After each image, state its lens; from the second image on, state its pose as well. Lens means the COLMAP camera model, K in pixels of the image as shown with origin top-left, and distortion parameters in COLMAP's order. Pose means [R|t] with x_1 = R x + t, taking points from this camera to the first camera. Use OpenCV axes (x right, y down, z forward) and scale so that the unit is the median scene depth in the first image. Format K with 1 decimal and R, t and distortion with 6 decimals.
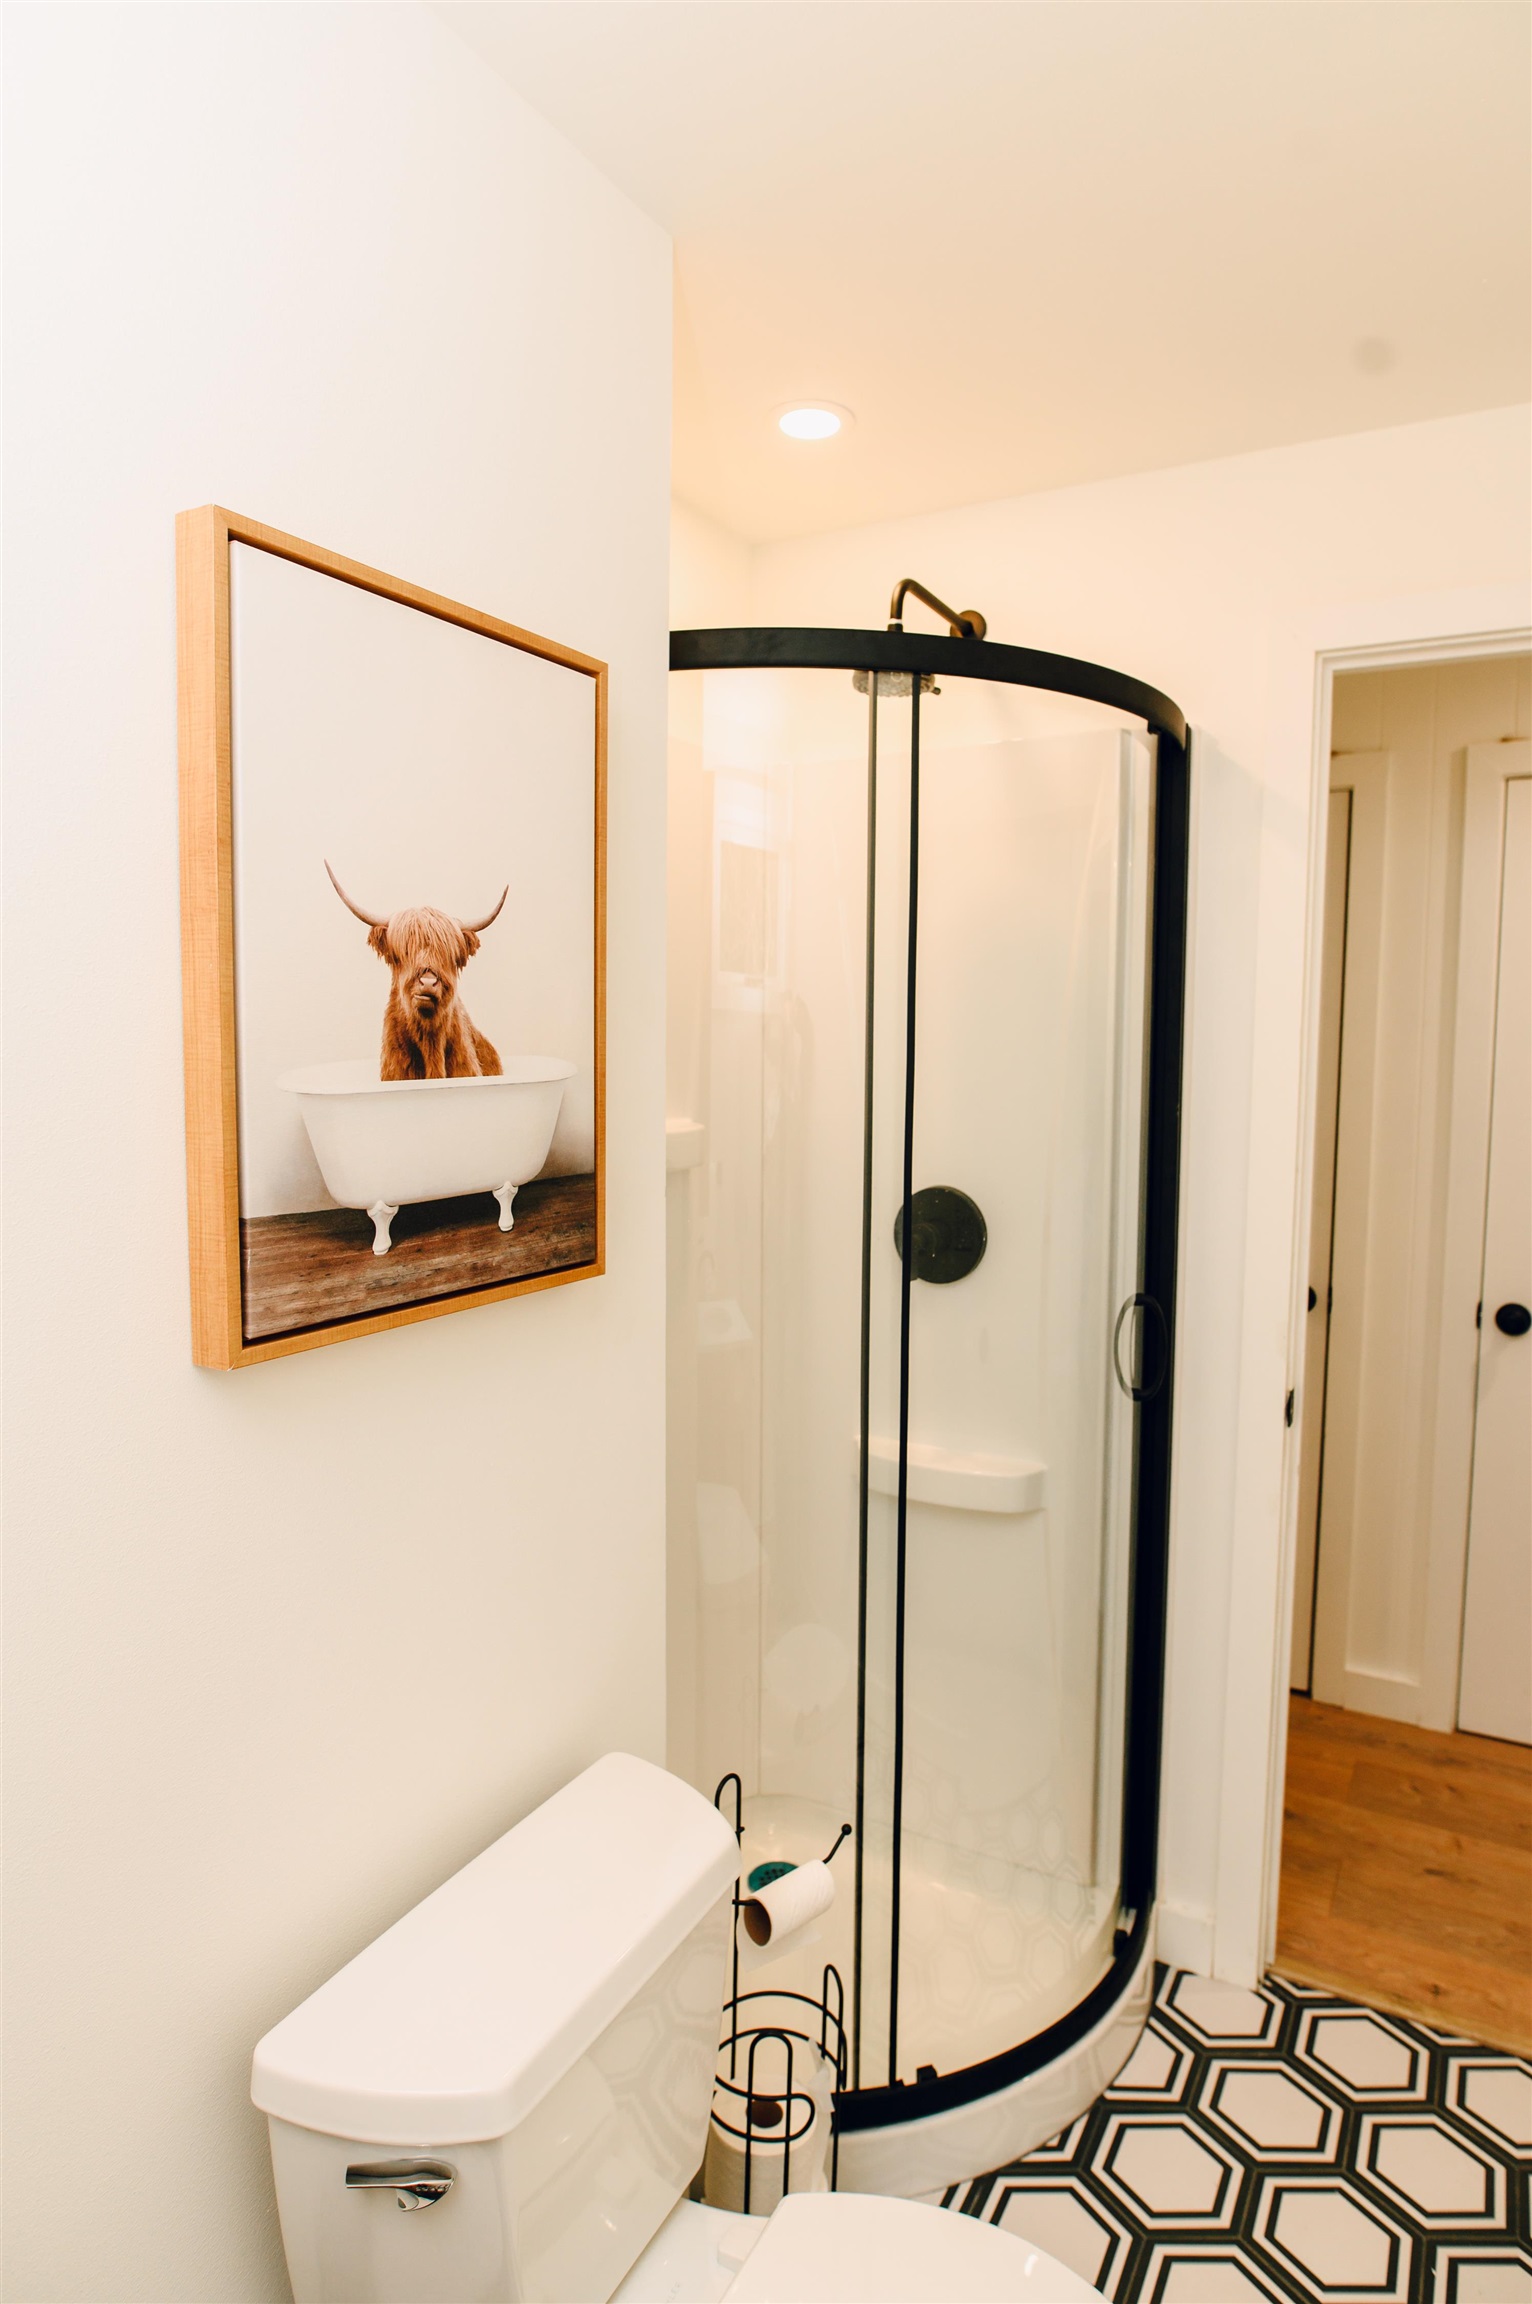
lens RADIAL K [[1346.3, 0, 765.5], [0, 1346.3, 1149.4], [0, 0, 1]] dist [-0.024716, -0.000488]
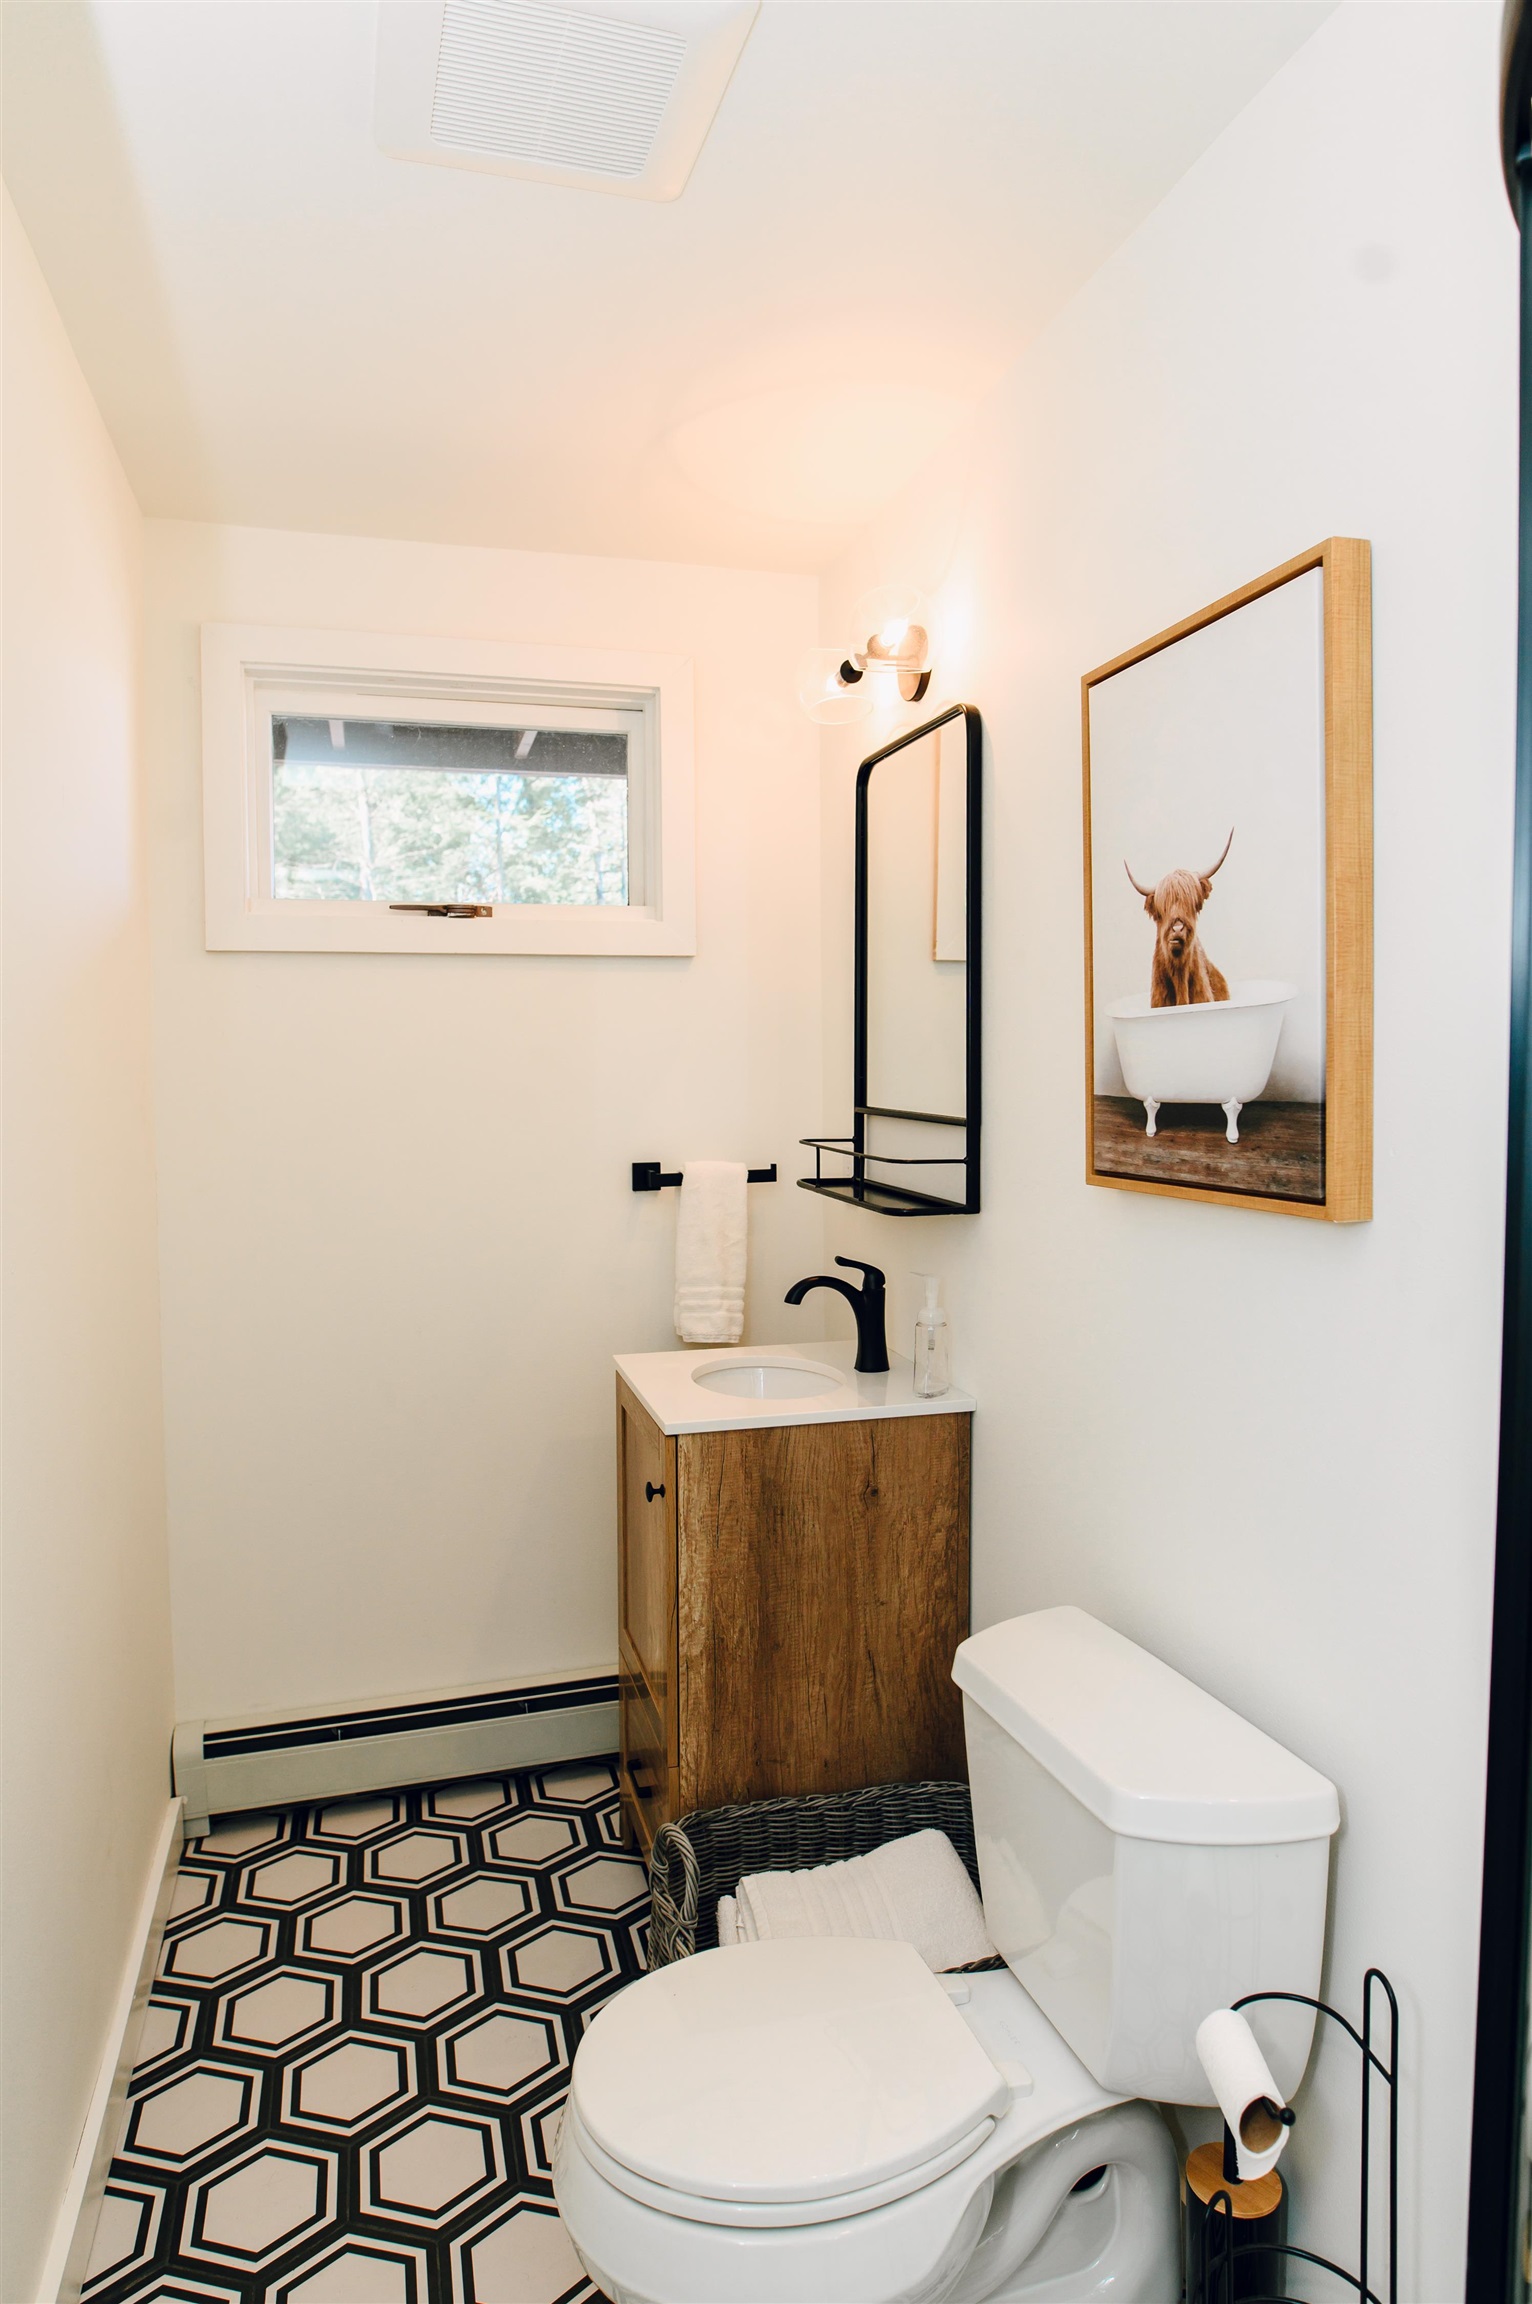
lens RADIAL K [[1346.3, 0, 765.6], [0, 1346.3, 1147.8], [0, 0, 1]] dist [-0.024716, -0.000488]
pose [[-0.699325, 0.037603, -0.713814, 0.916645], [-0.060593, 0.991902, 0.111616, -0.036715], [0.712231, 0.121308, -0.691384, 1.596399]]
